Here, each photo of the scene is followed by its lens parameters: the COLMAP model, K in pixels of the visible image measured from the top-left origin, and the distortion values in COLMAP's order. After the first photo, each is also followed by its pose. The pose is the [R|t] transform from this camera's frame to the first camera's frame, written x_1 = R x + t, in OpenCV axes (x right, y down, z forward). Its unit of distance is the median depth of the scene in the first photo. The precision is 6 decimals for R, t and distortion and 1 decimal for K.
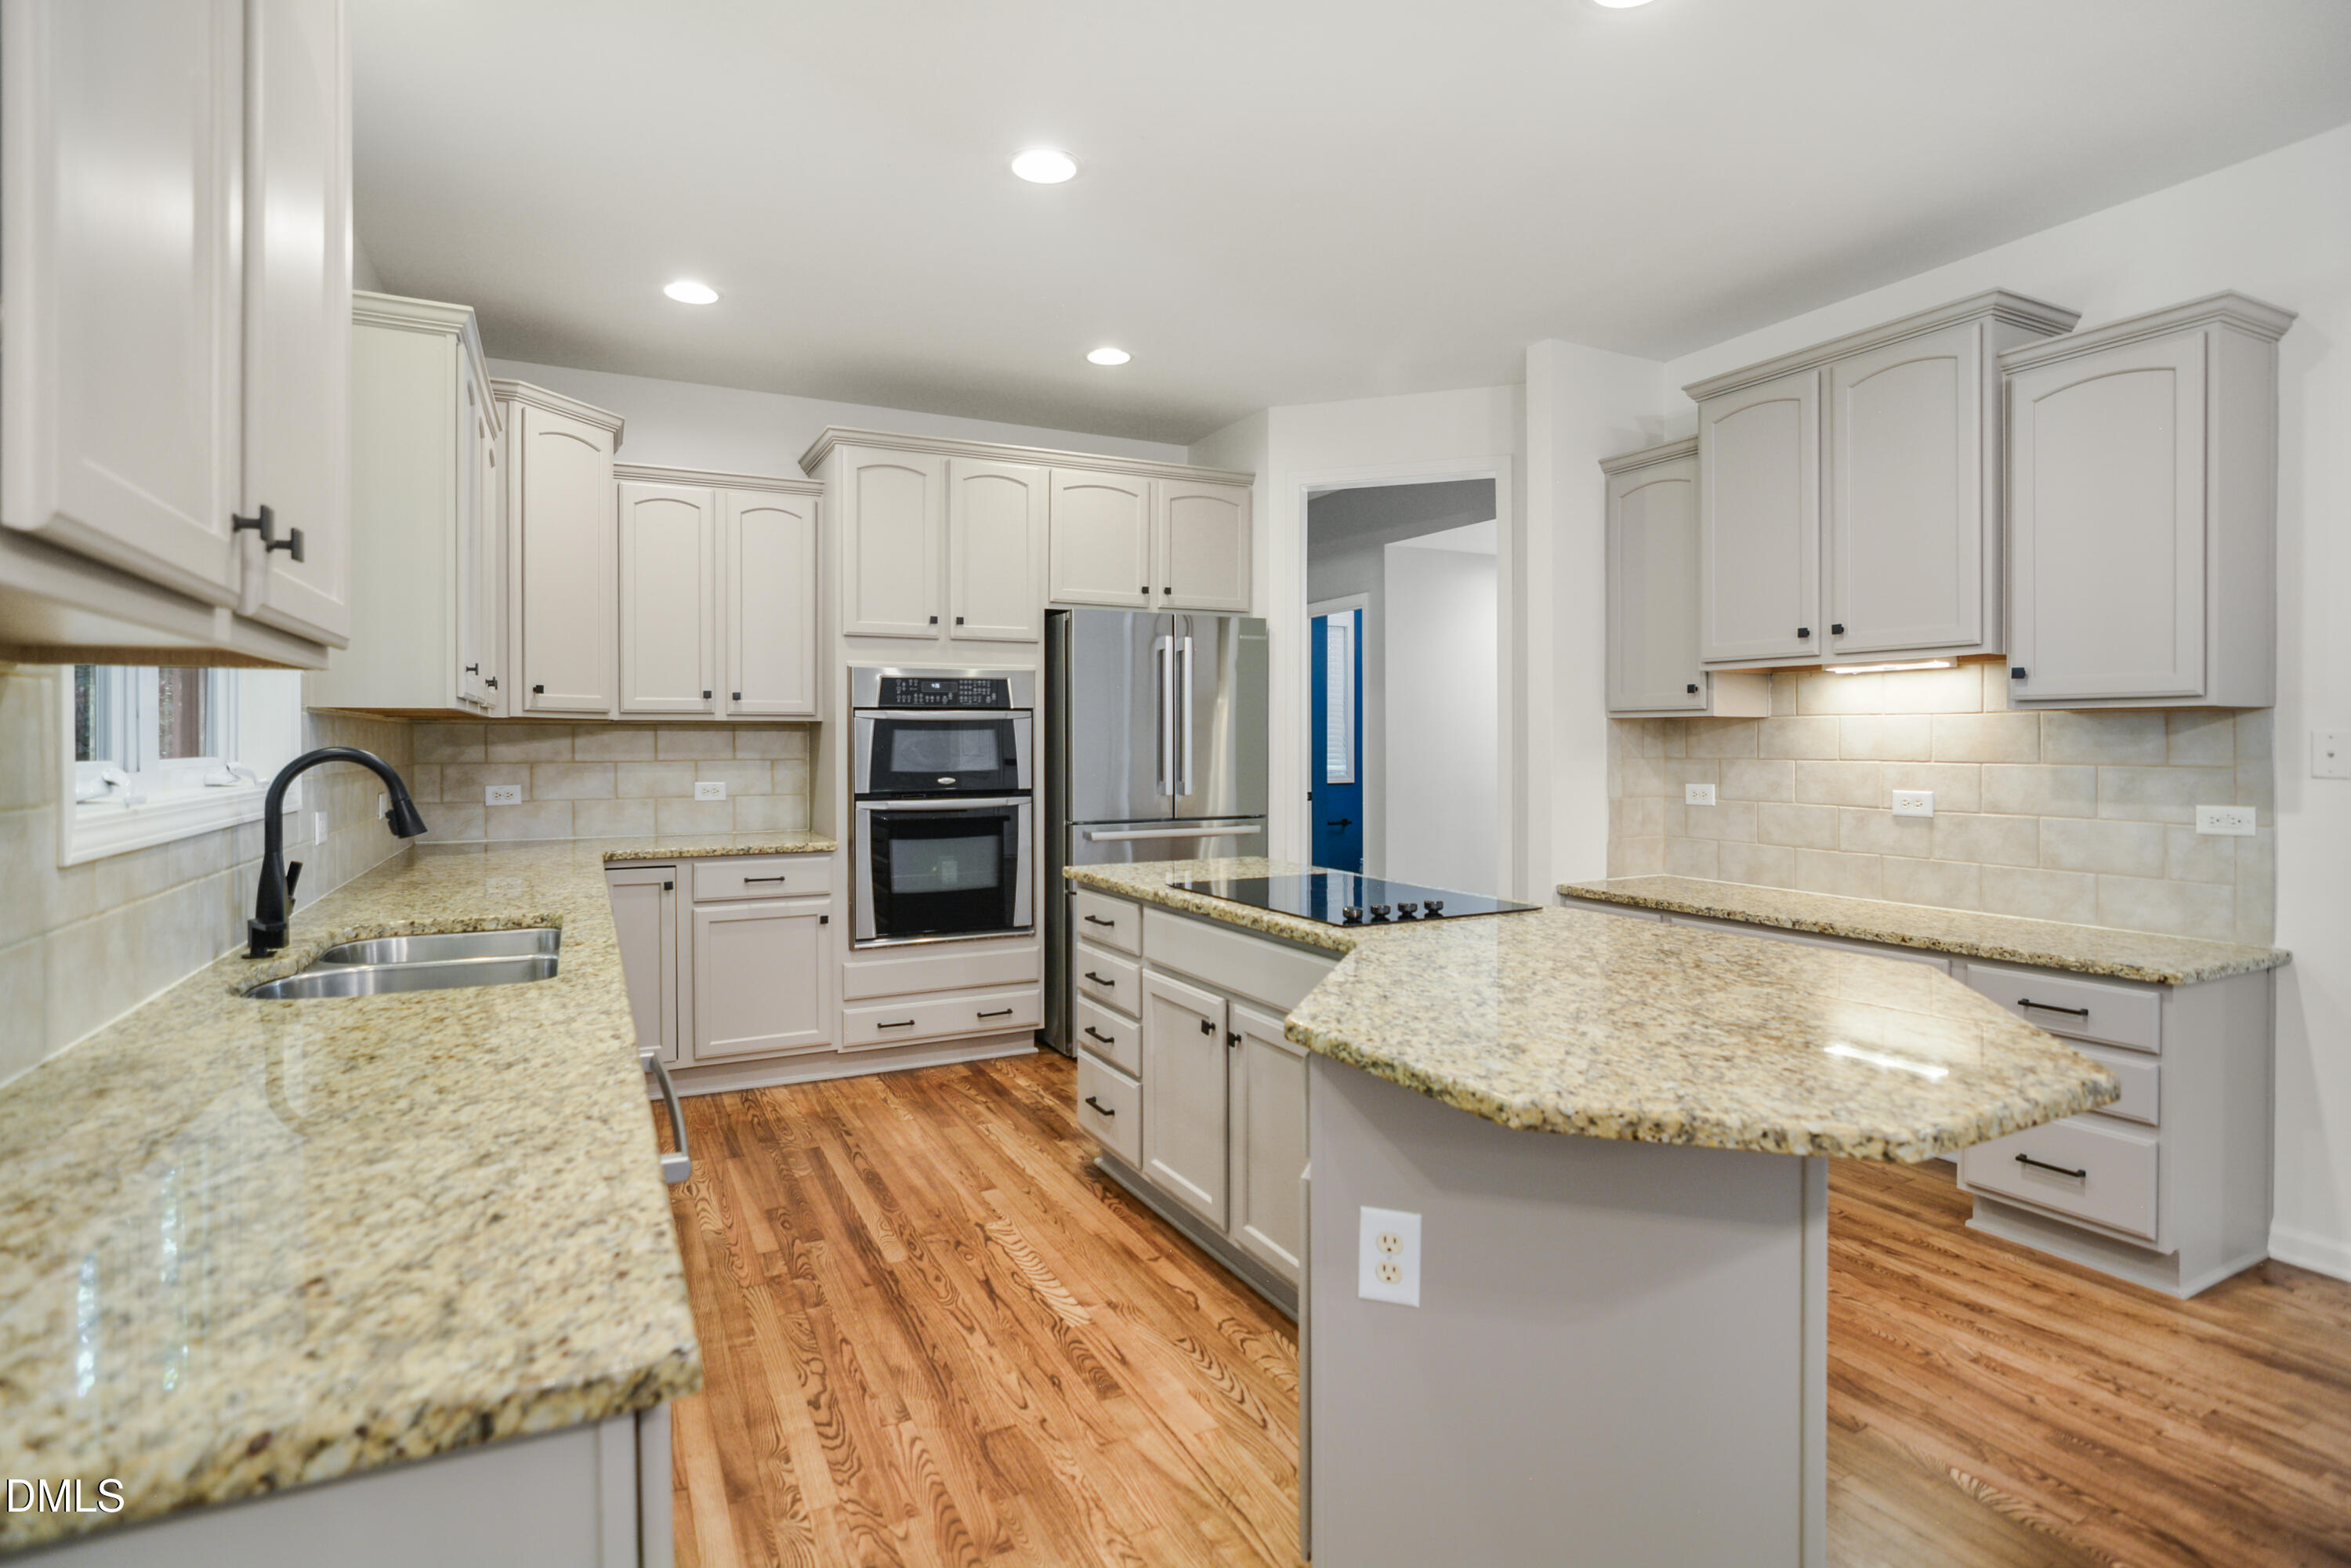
lens RADIAL K [[1153.1, 0, 1166.1], [0, 1153.1, 764.1], [0, 0, 1]] dist [-0.023748, 0.000980]
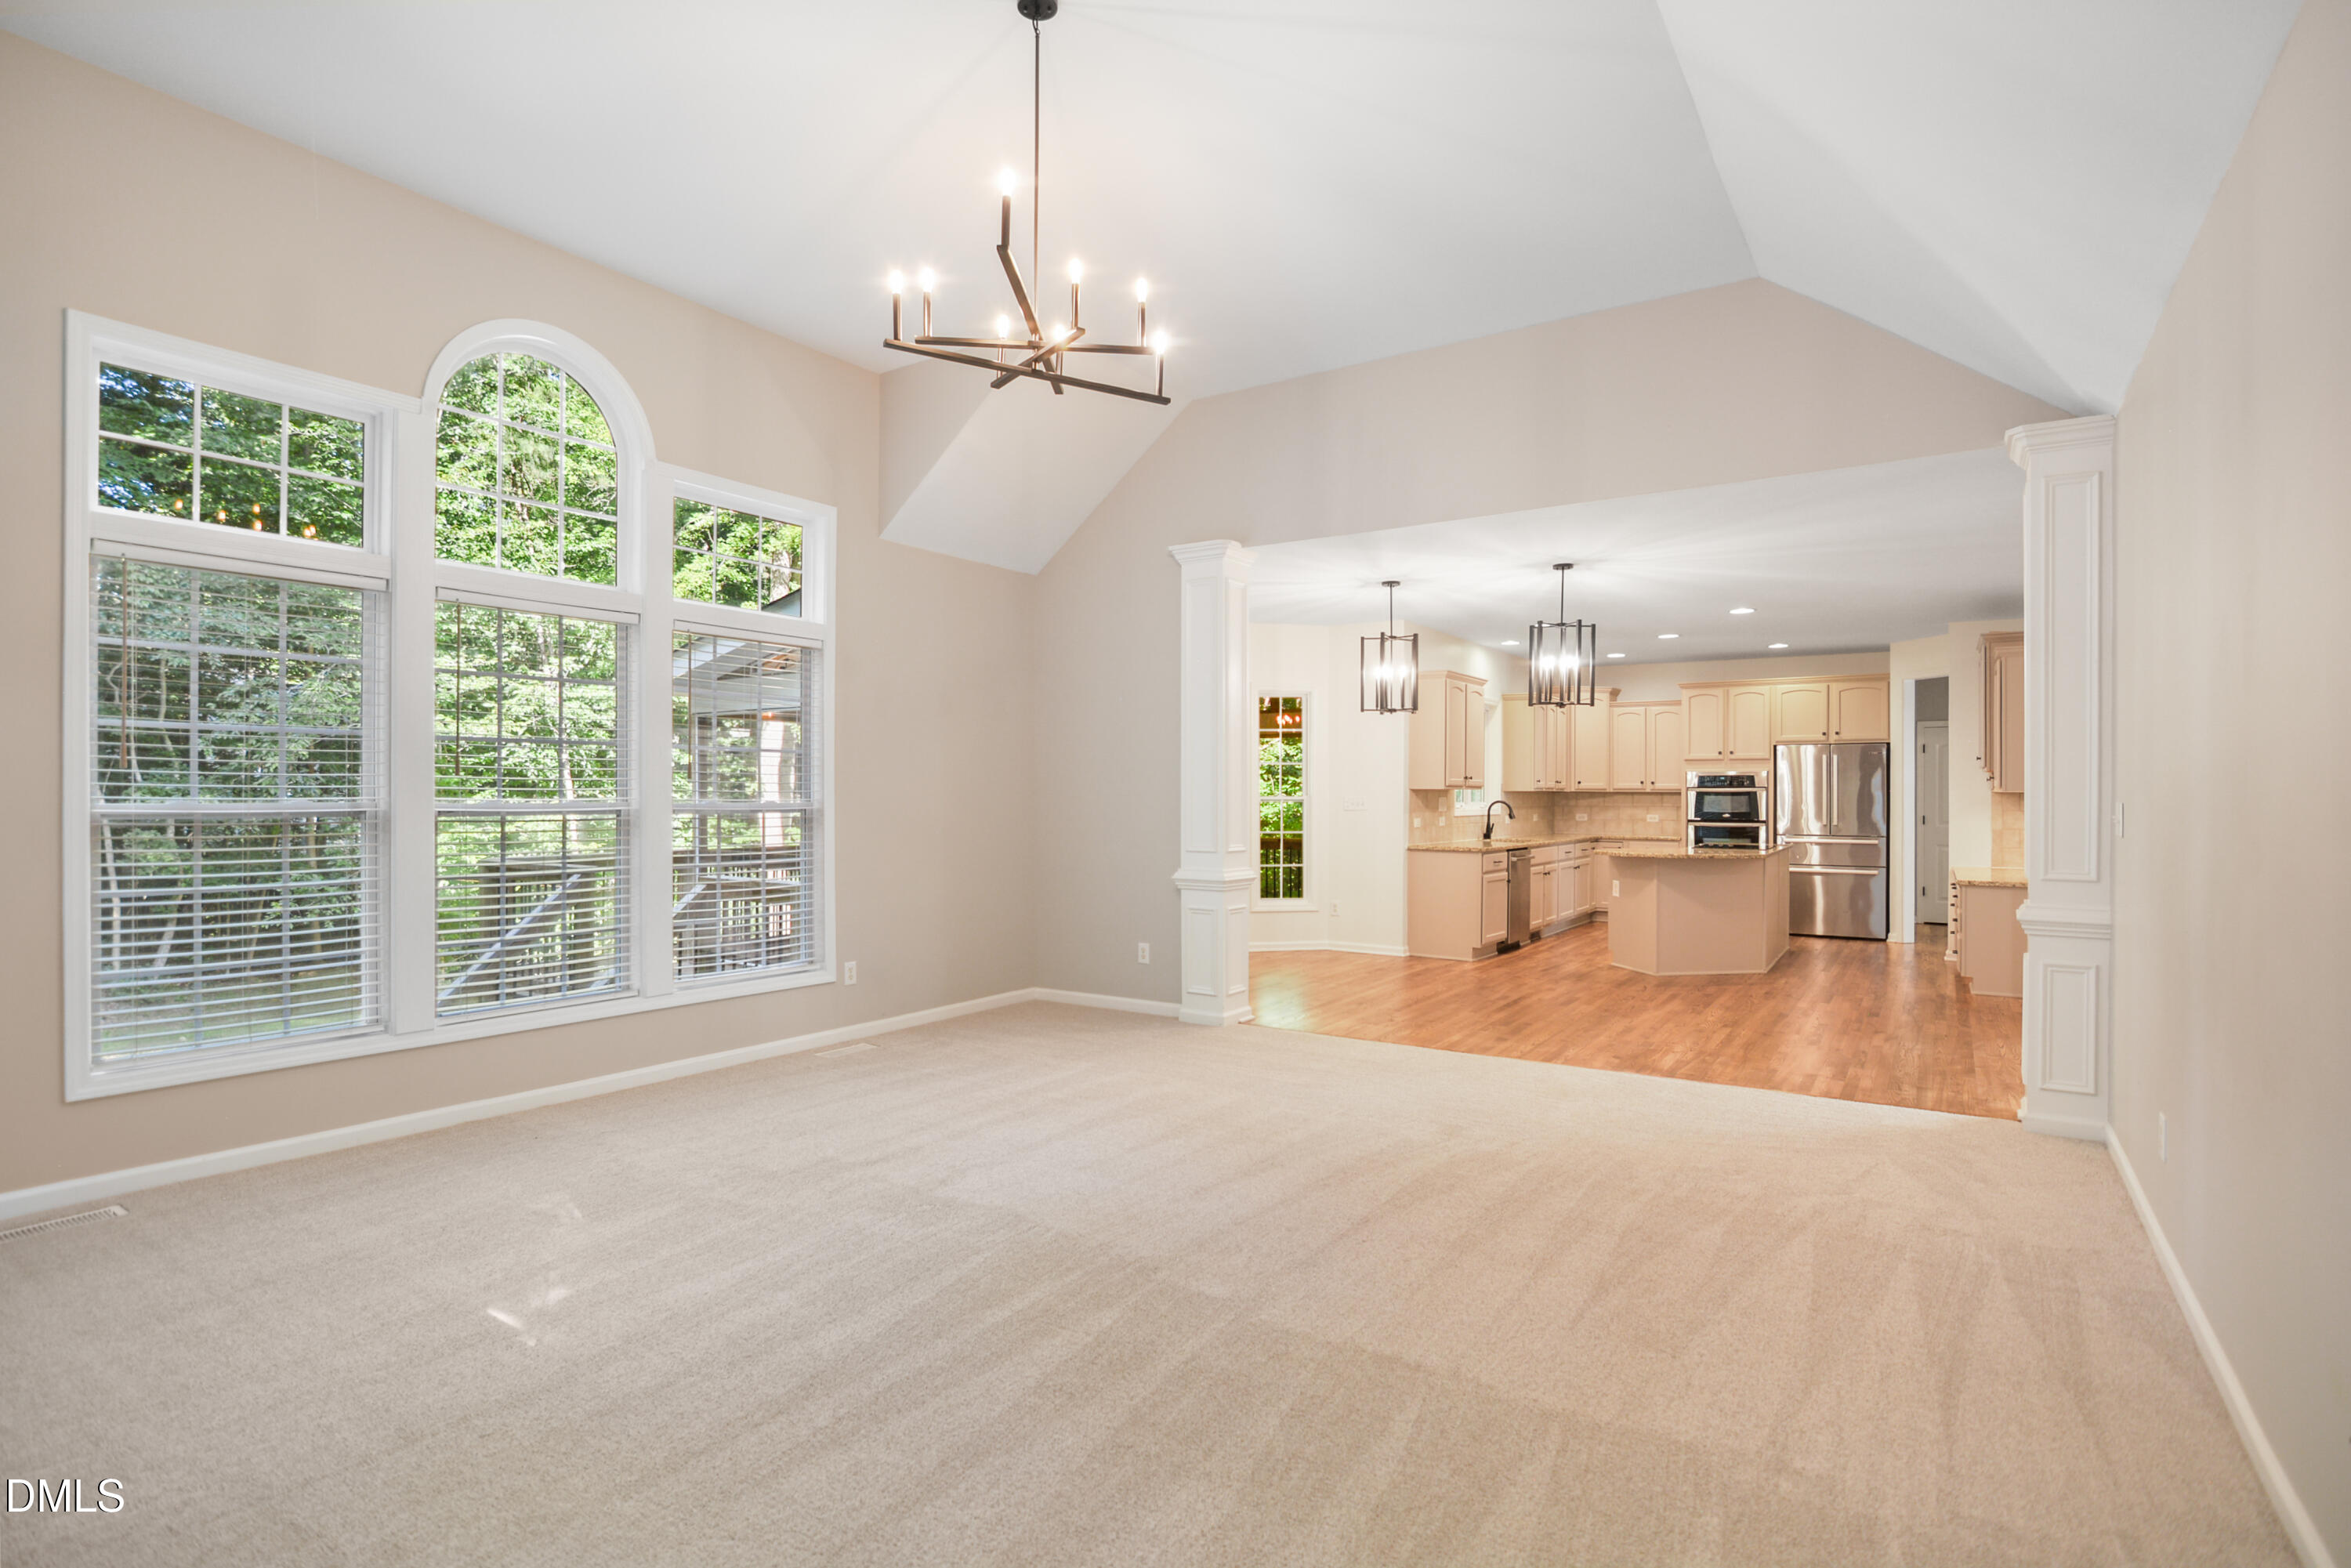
lens RADIAL K [[1159.5, 0, 1164.8], [0, 1159.5, 795.7], [0, 0, 1]] dist [-0.033015, 0.009949]
pose [[0.486609, 0.004995, -0.873606, 1.499682], [-0.023047, 0.999709, -0.007121, 0.017945], [0.873316, 0.023600, 0.486582, -1.381595]]
